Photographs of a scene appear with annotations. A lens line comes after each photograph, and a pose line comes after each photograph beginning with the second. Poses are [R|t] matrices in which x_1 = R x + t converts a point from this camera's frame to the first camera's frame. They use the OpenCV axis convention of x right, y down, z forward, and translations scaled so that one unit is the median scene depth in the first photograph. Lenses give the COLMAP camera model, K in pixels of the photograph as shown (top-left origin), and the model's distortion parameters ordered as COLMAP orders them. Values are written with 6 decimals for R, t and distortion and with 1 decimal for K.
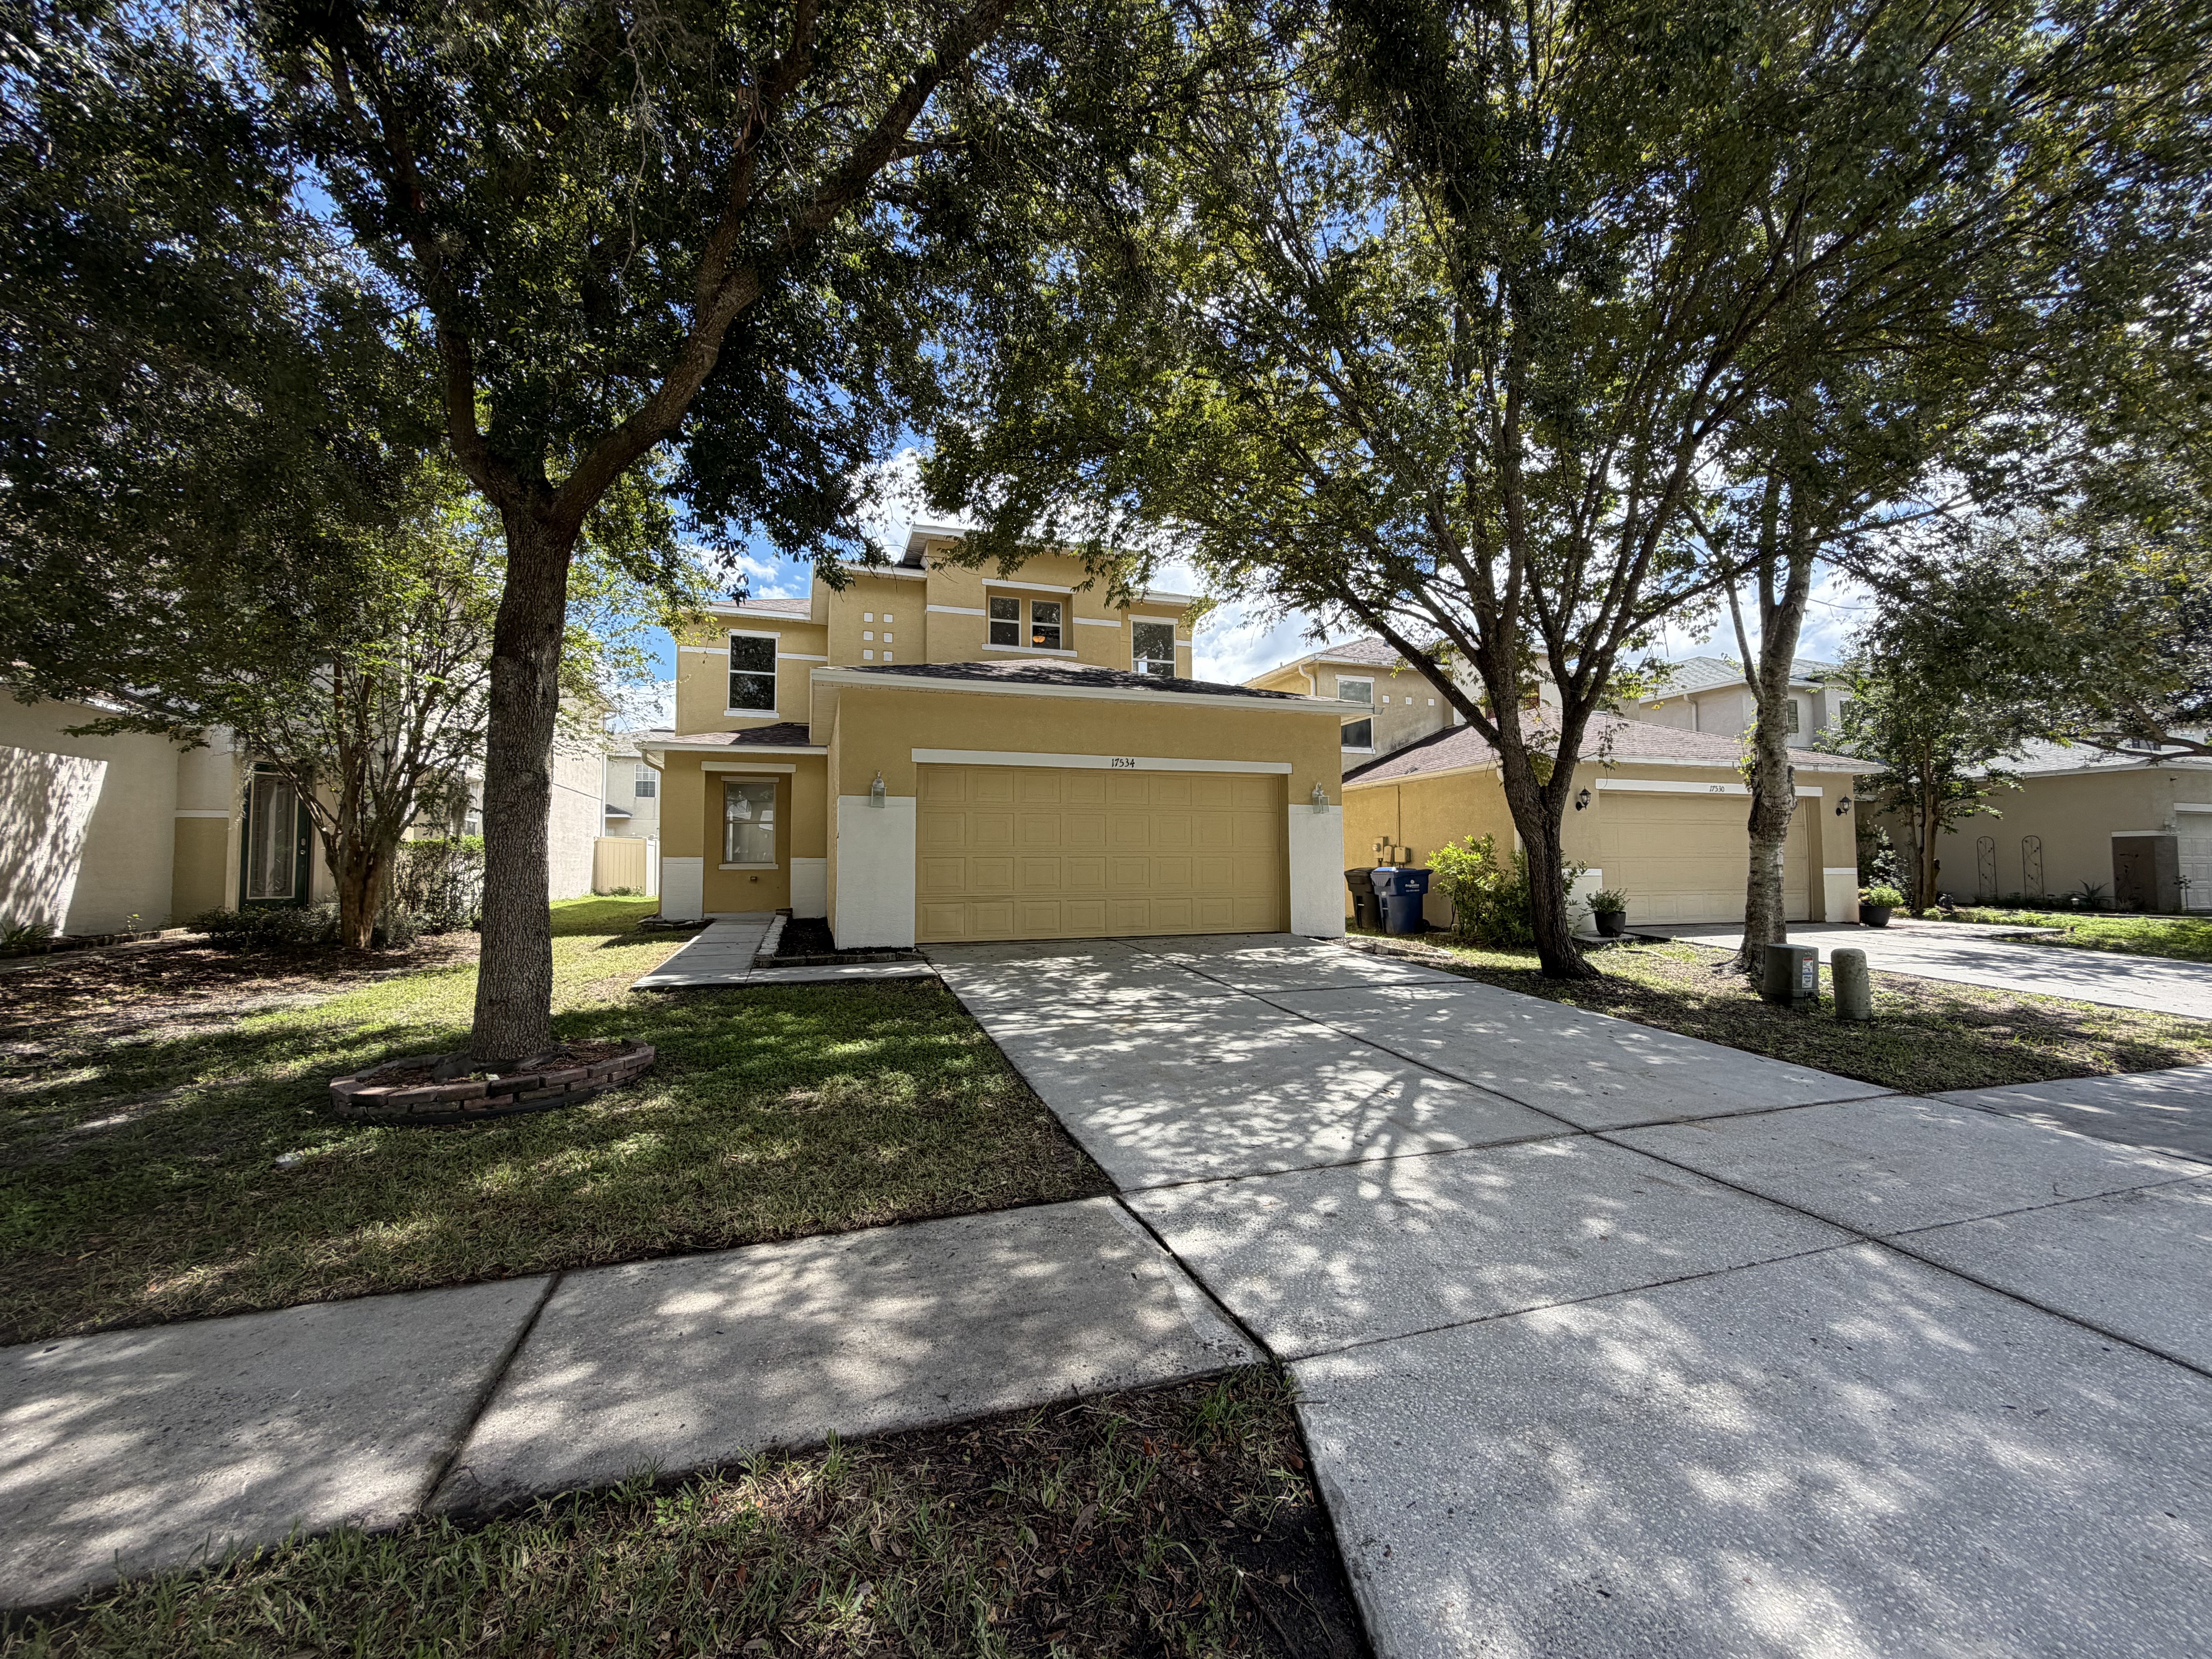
lens RADIAL K [[874.2, 0, 1106.2], [0, 874.2, 834.0], [0, 0, 1]] dist [0.001605, 0.000005]
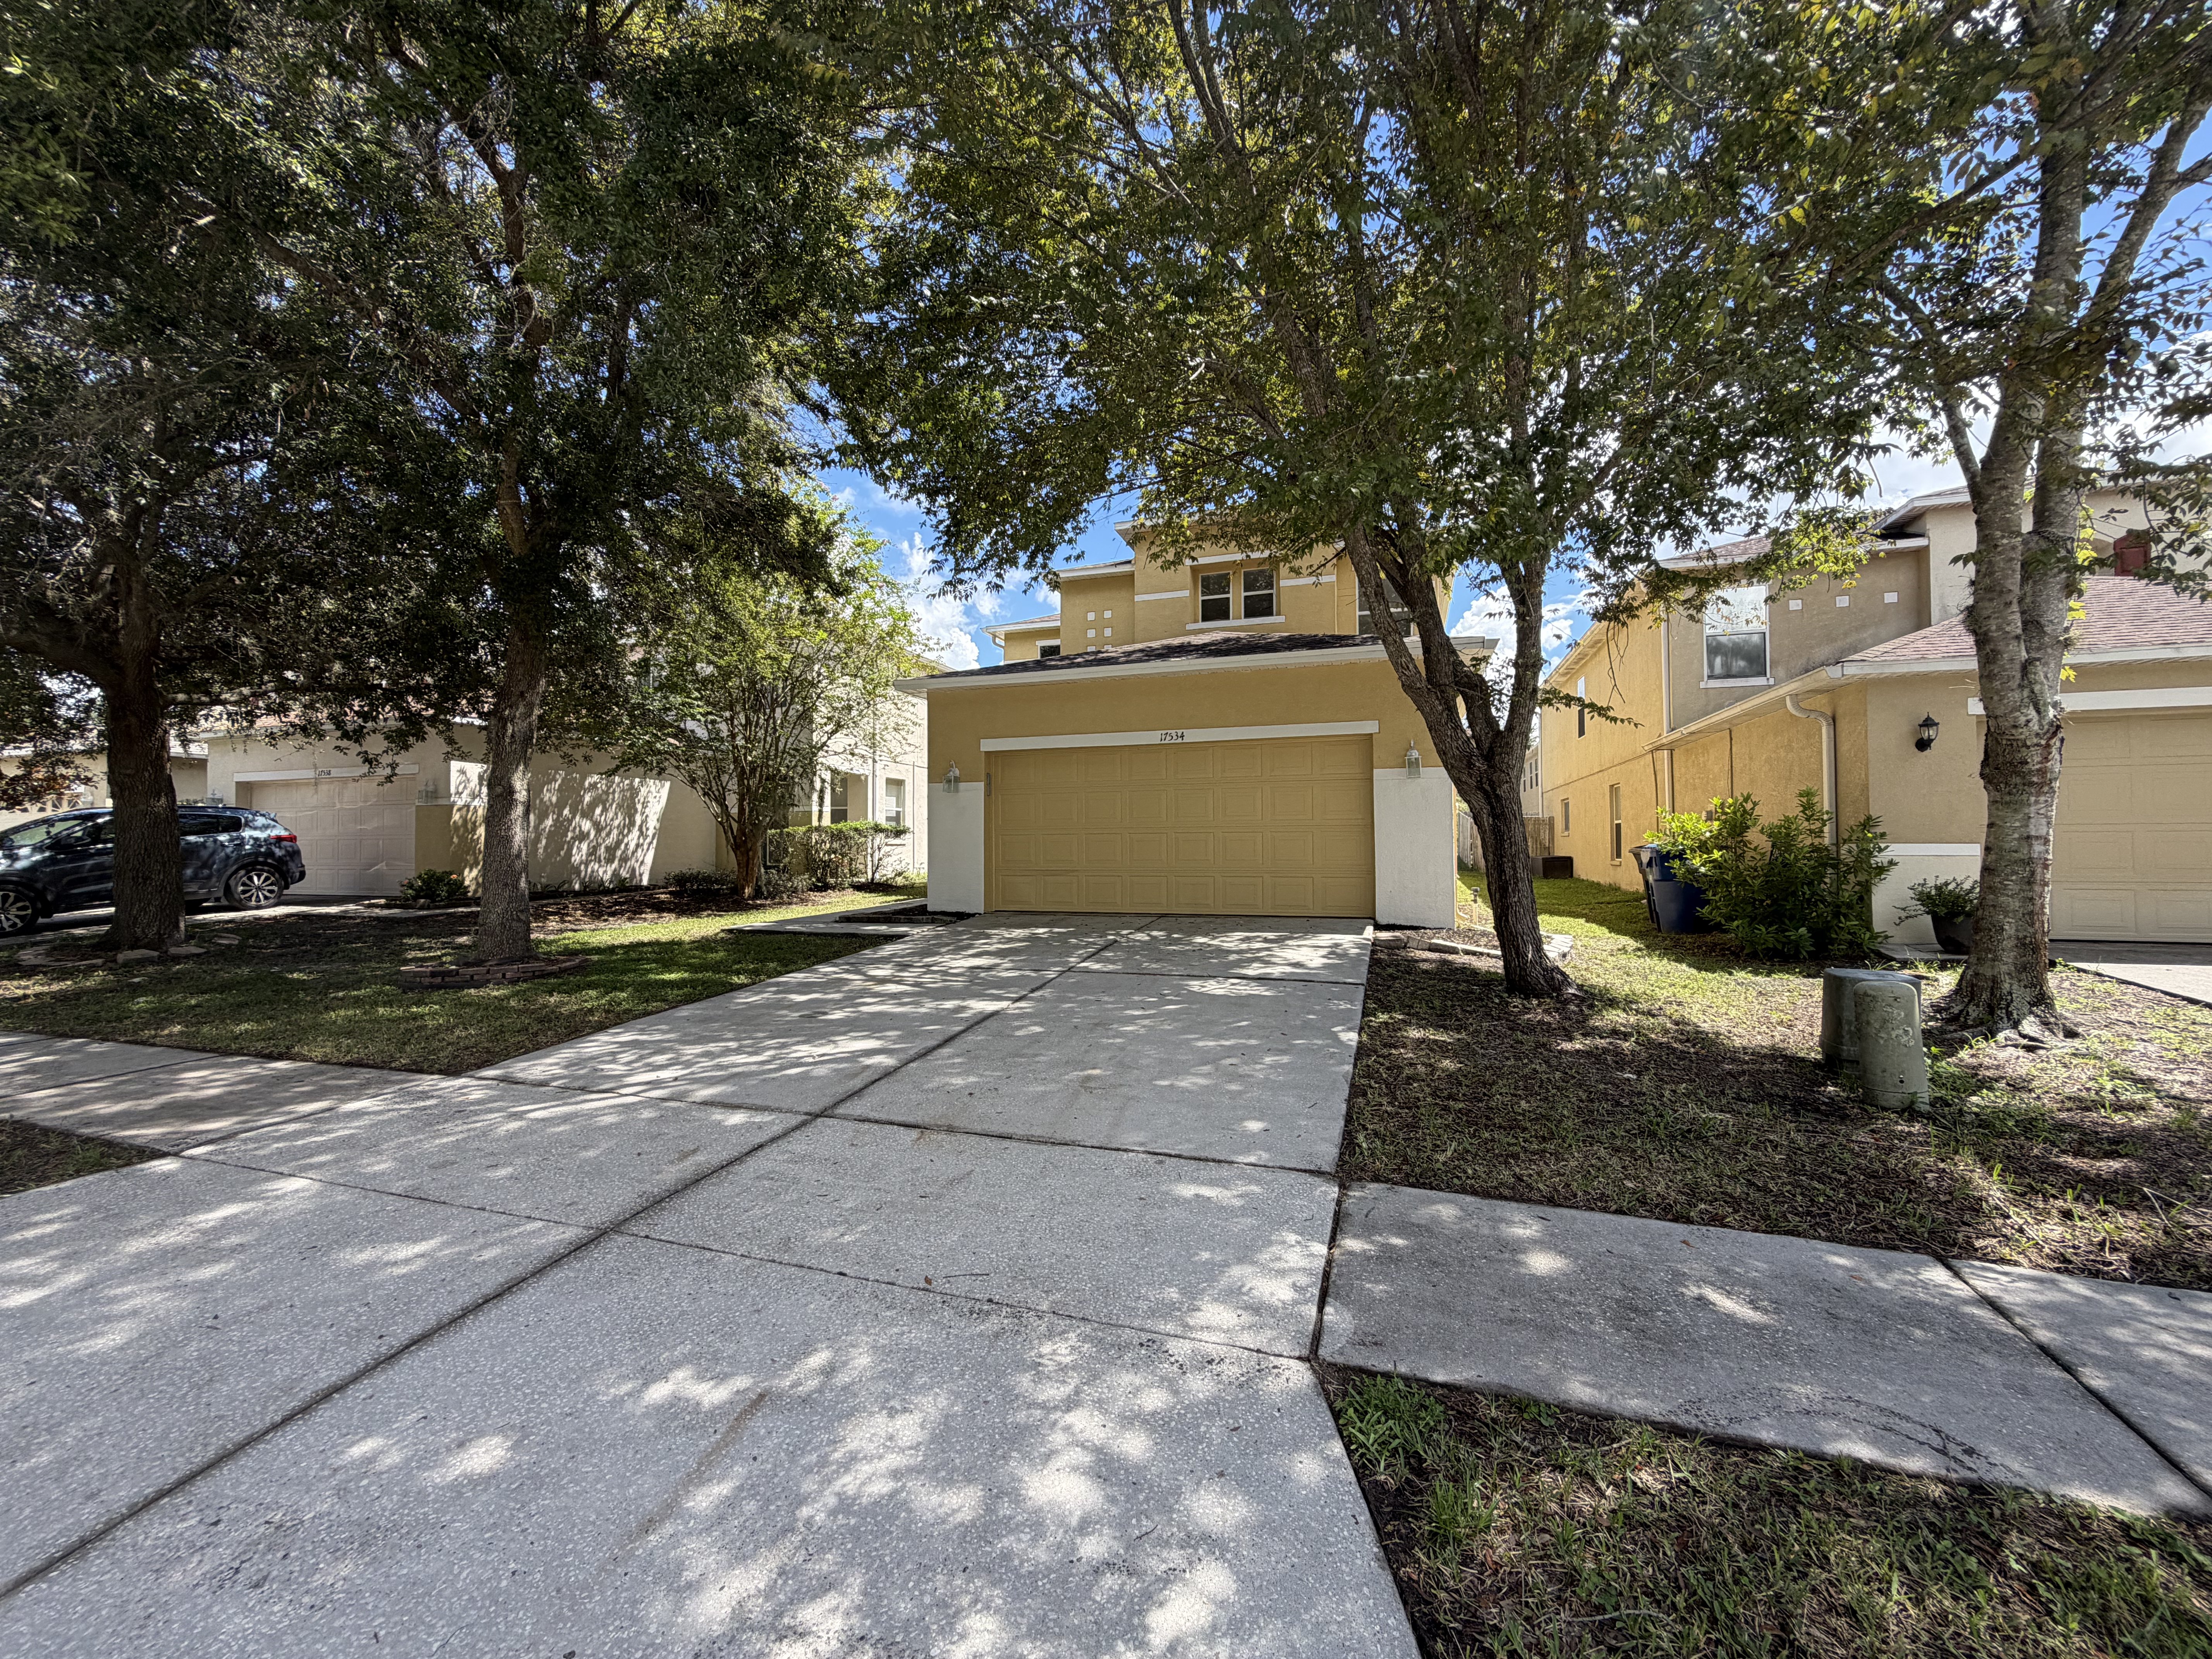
lens RADIAL K [[874.2, 0, 1099.4], [0, 874.2, 825.6], [0, 0, 1]] dist [0.001605, 0.000005]
pose [[0.801471, -0.014097, -0.597867, 0.561803], [0.027076, 0.999552, 0.012730, 0.004155], [0.597420, -0.026391, 0.801494, 0.163342]]
